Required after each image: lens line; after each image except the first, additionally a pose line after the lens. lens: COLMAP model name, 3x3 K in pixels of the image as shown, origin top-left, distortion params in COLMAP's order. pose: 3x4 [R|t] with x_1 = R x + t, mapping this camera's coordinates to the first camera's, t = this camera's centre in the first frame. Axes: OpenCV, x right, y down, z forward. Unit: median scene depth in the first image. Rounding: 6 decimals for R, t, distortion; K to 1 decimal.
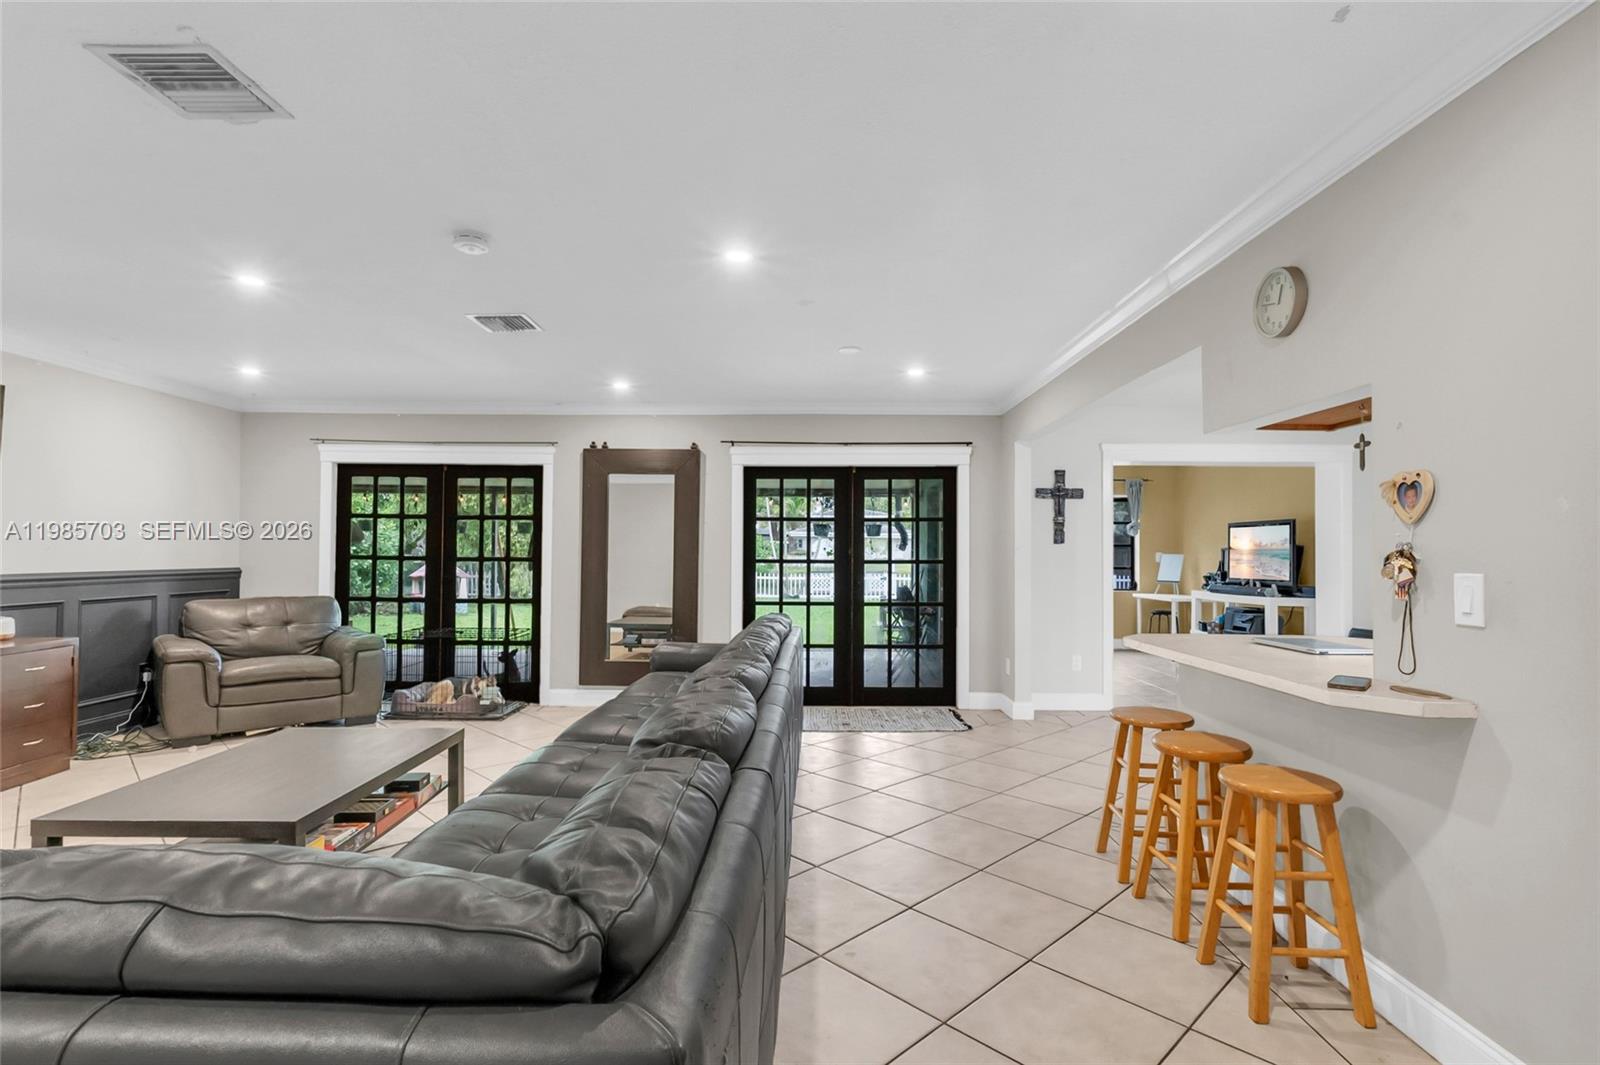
lens RADIAL K [[749.6, 0, 791.3], [0, 749.6, 538.5], [0, 0, 1]] dist [-0.001643, 0.000823]
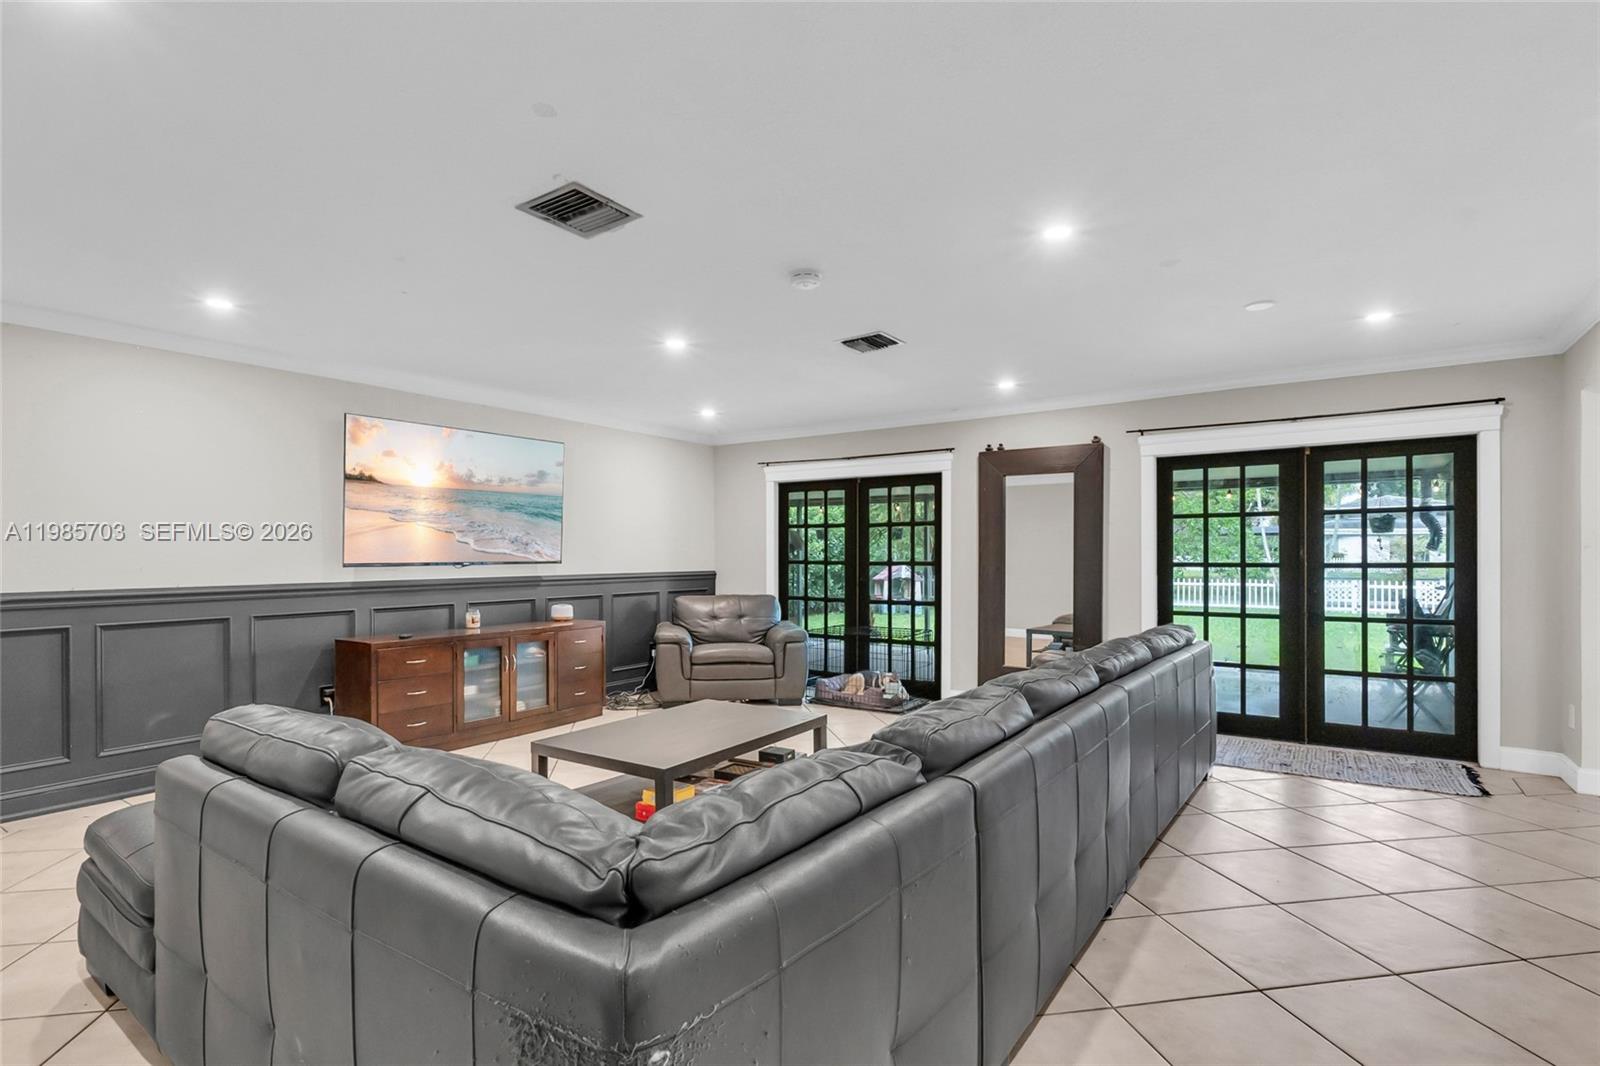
lens RADIAL K [[769.3, 0, 811.5], [0, 769.3, 558.8], [0, 0, 1]] dist [0.001824, 0.000298]
pose [[0.833476, -0.006203, -0.552521, 0.103973], [0.018416, 0.999693, 0.016557, 0.000549], [0.552249, -0.023975, 0.833335, 0.020468]]
